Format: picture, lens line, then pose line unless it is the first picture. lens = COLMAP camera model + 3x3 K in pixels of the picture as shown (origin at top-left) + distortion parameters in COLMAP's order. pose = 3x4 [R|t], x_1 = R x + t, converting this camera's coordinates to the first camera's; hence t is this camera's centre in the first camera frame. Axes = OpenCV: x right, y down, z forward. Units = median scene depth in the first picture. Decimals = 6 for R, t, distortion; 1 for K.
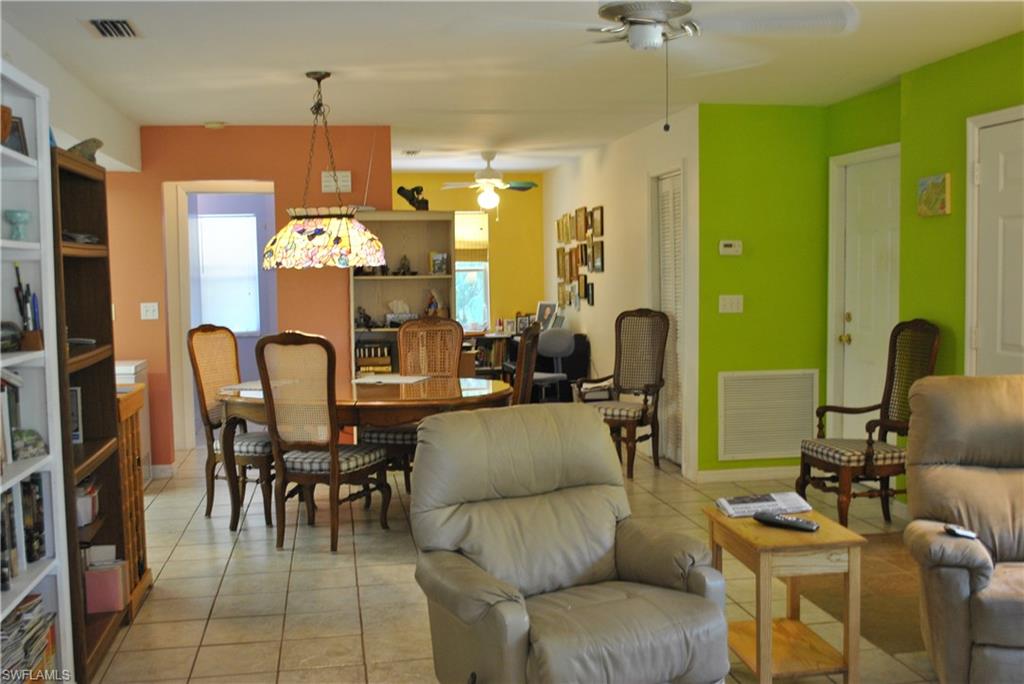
lens RADIAL K [[1013.7, 0, 512.0], [0, 1013.7, 342.0], [0, 0, 1]] dist [-0.057691, 0.002038]
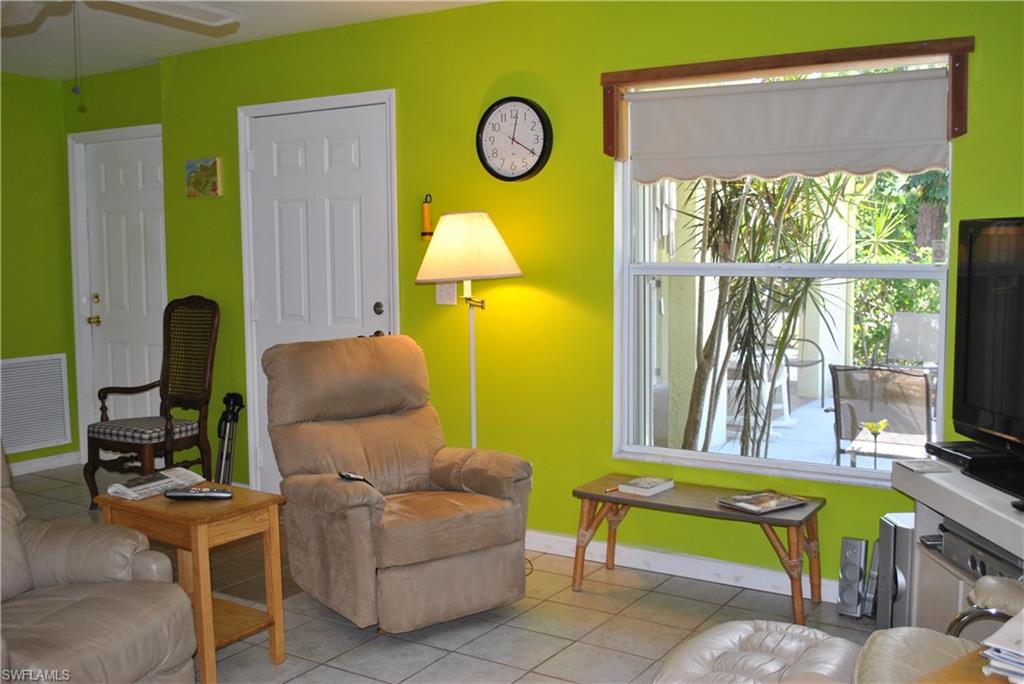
lens RADIAL K [[1013.7, 0, 512.0], [0, 1013.7, 342.0], [0, 0, 1]] dist [-0.057691, 0.002038]
pose [[0.679518, -0.061526, 0.731075, -0.146379], [0.049628, 0.998050, 0.037866, 0.001778], [-0.731979, 0.010551, 0.681246, 0.047219]]
